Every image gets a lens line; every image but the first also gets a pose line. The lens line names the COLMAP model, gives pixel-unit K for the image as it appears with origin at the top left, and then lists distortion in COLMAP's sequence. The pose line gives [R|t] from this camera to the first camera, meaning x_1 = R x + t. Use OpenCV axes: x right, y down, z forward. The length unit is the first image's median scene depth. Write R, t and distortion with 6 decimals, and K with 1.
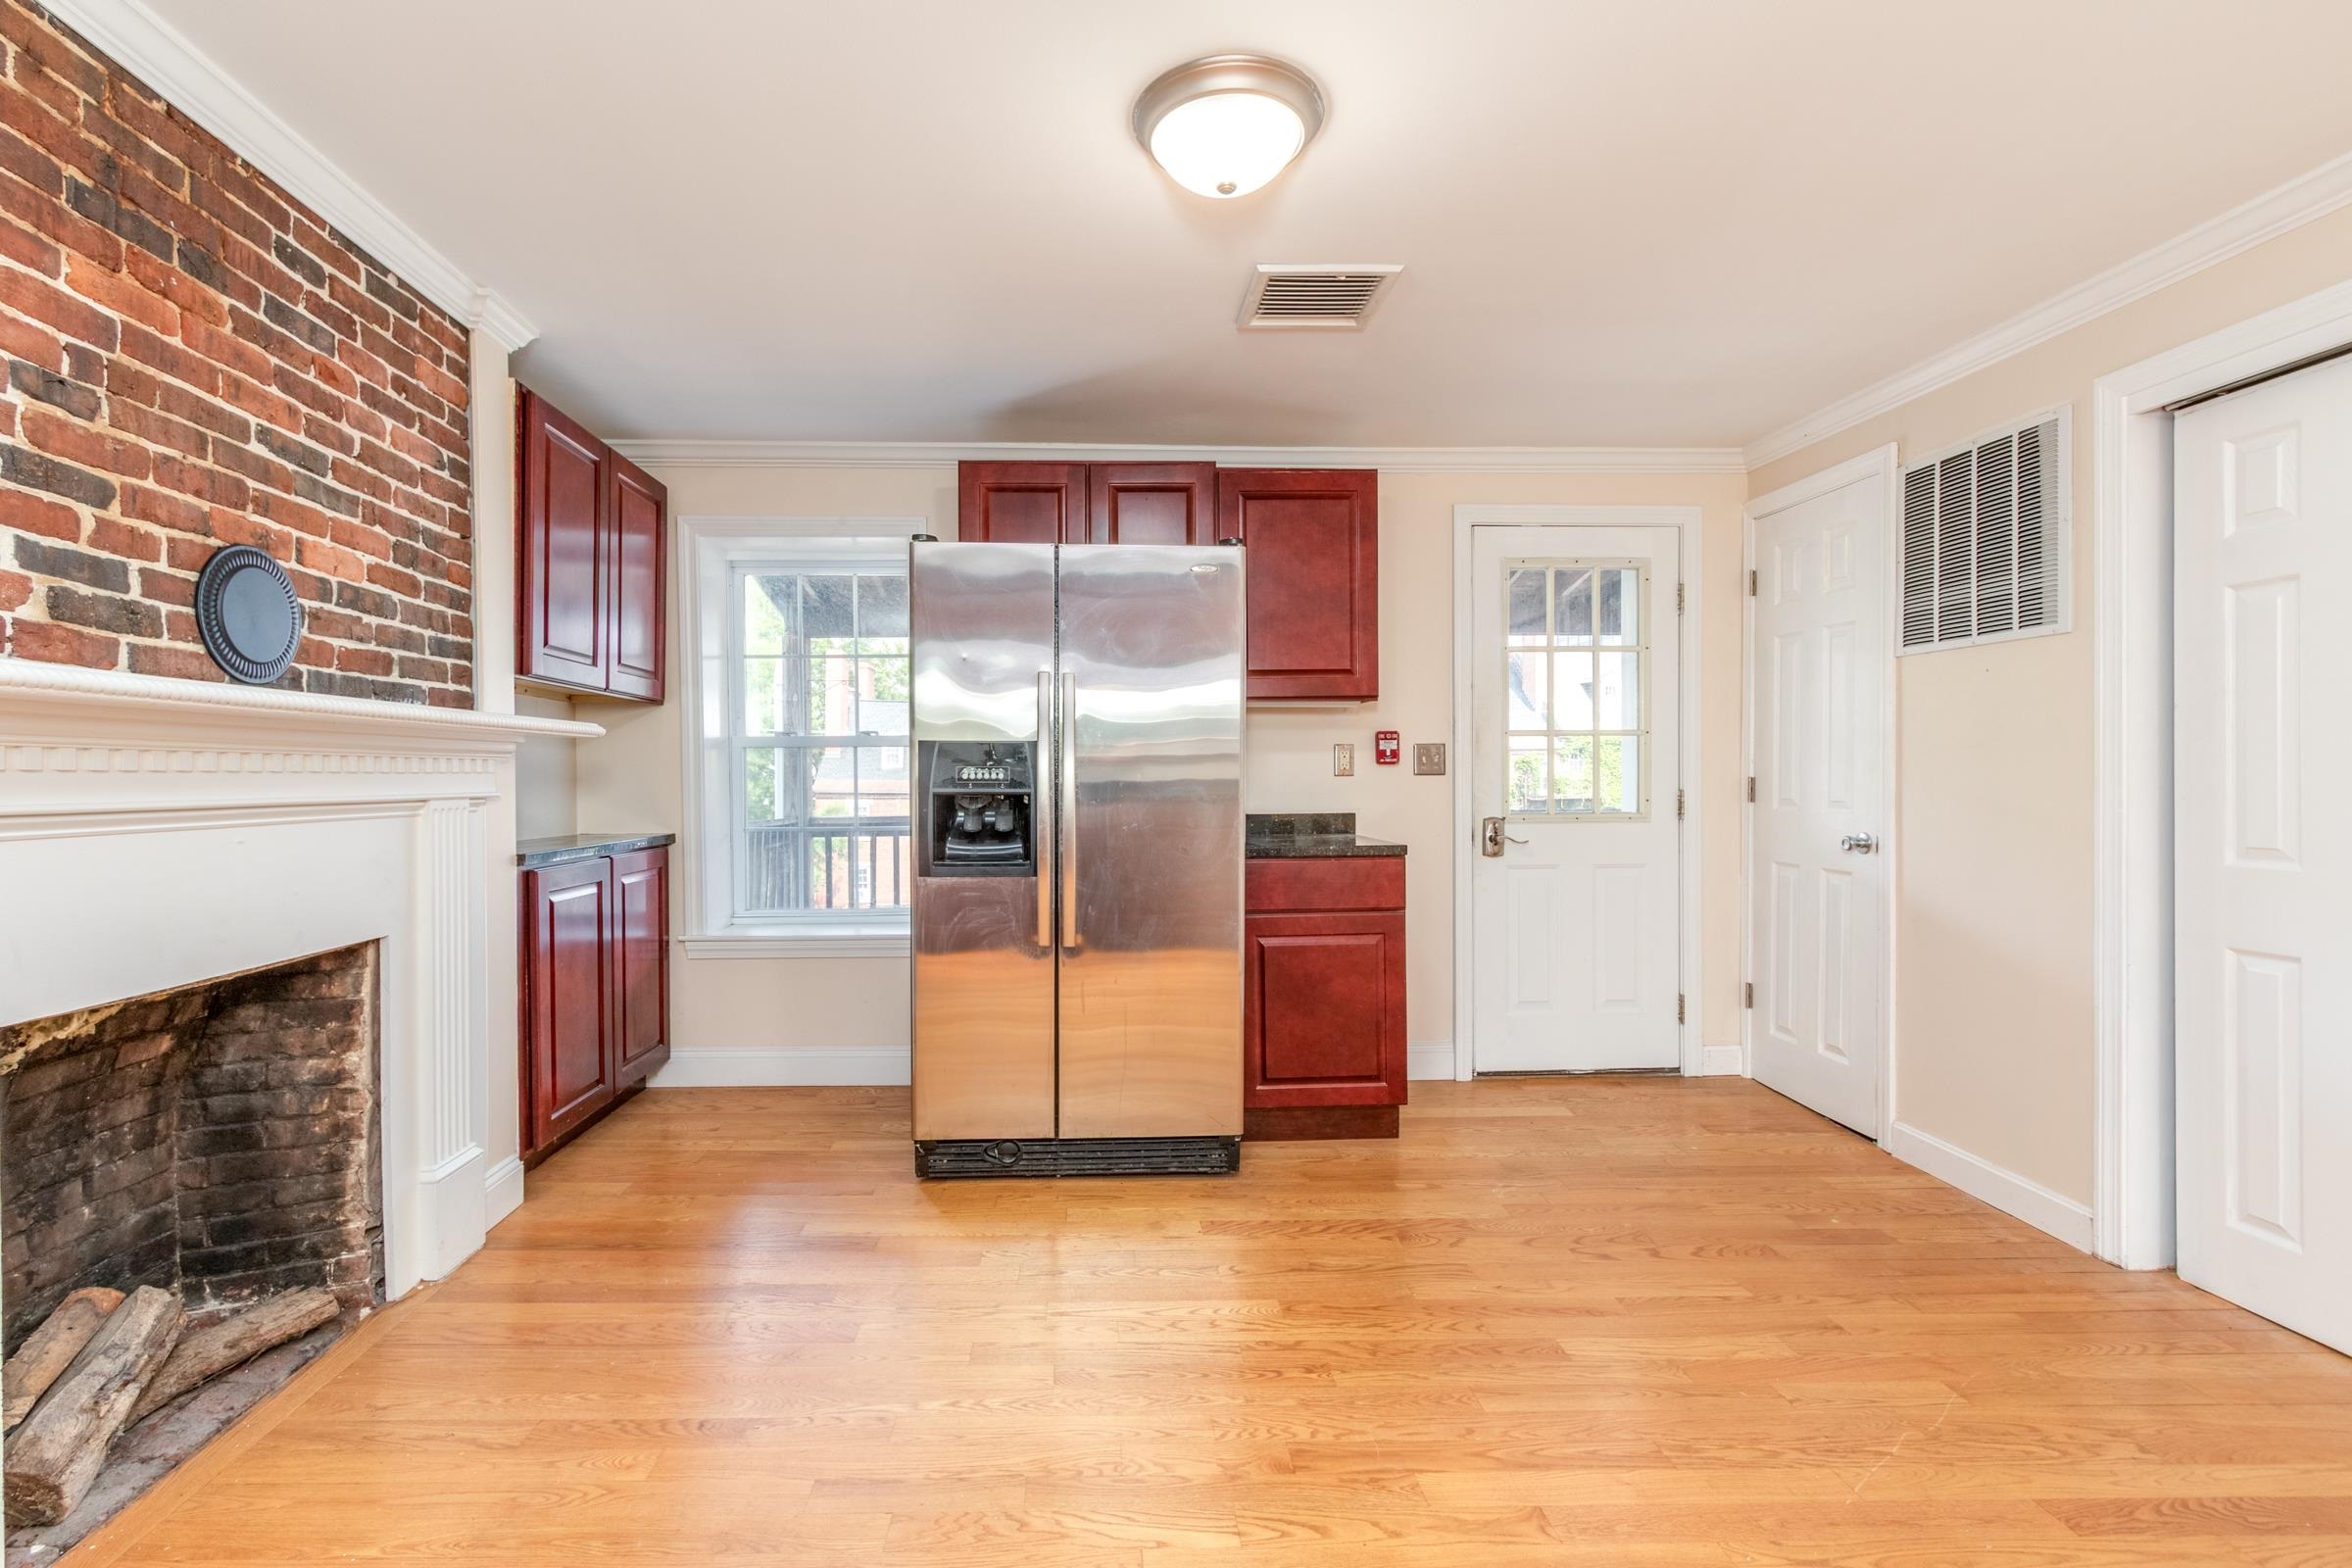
lens RADIAL K [[1077.5, 0, 1151.4], [0, 1077.5, 792.9], [0, 0, 1]] dist [0.004869, -0.001614]
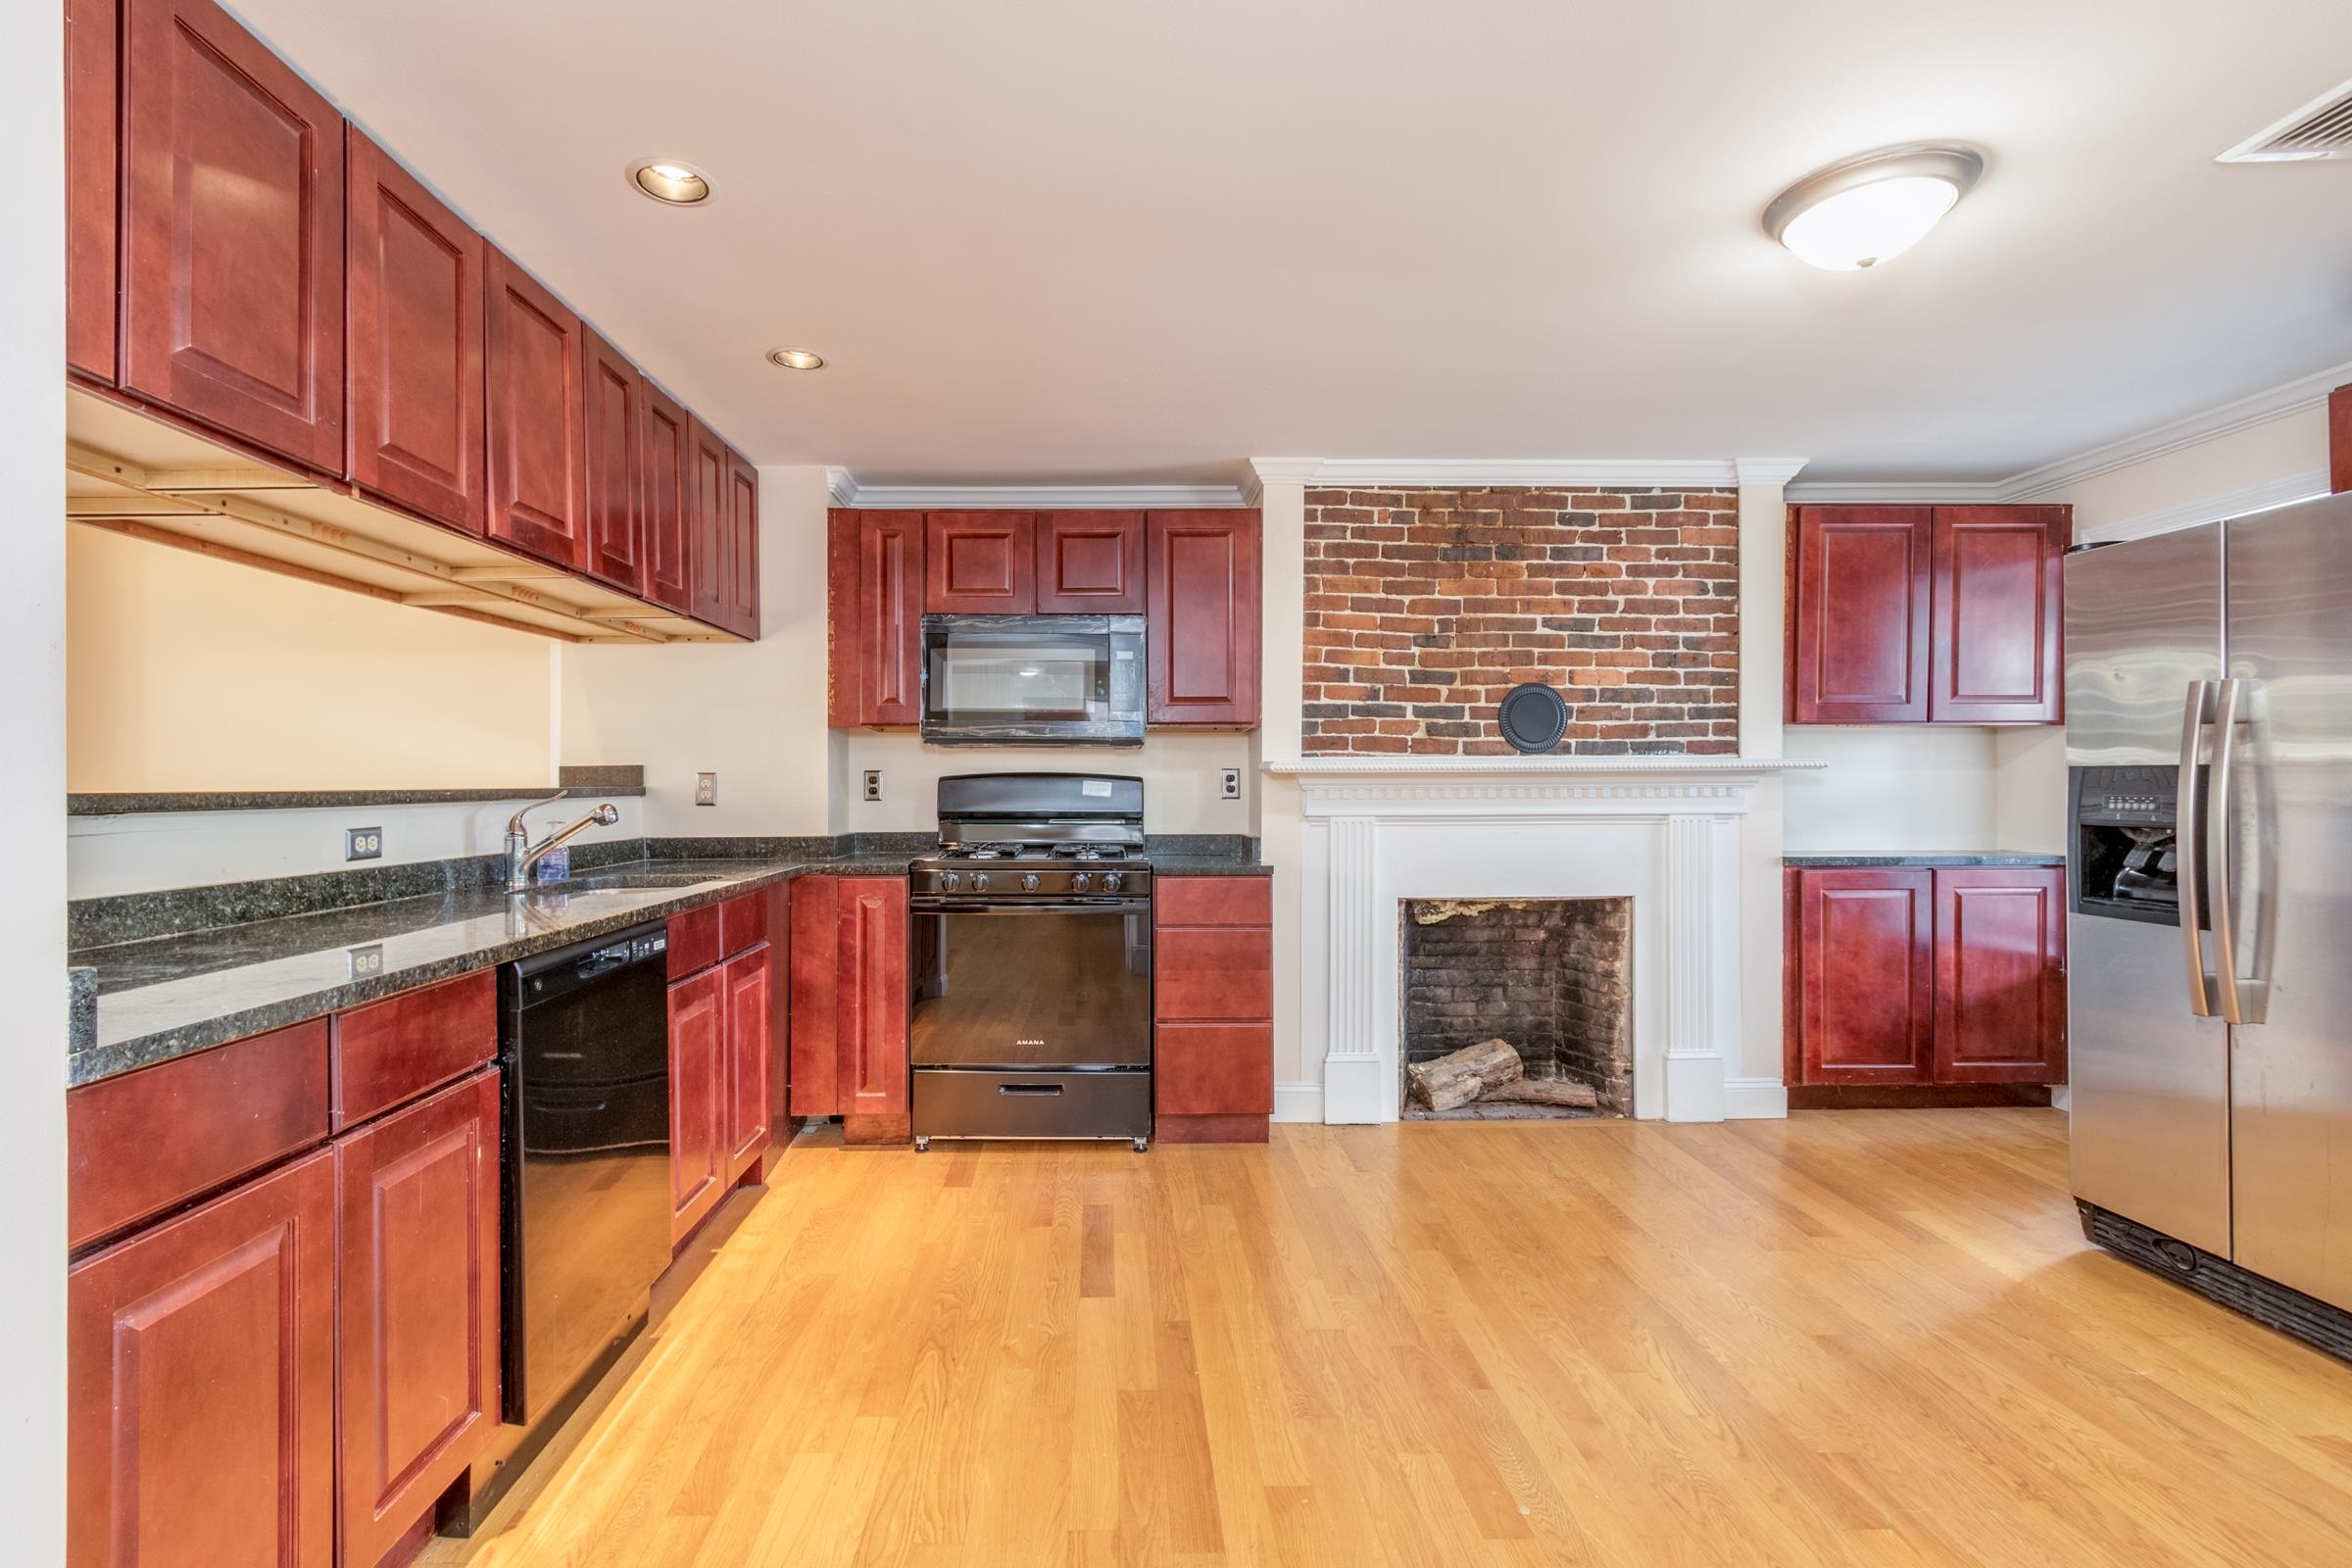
lens RADIAL K [[1077.5, 0, 1117.2], [0, 1077.5, 787.8], [0, 0, 1]] dist [0.004869, -0.001614]
pose [[-0.046792, 0.001635, -0.998903, 1.160830], [-0.008605, 0.999961, 0.002040, -0.035108], [0.998868, 0.008691, -0.046776, 0.337615]]
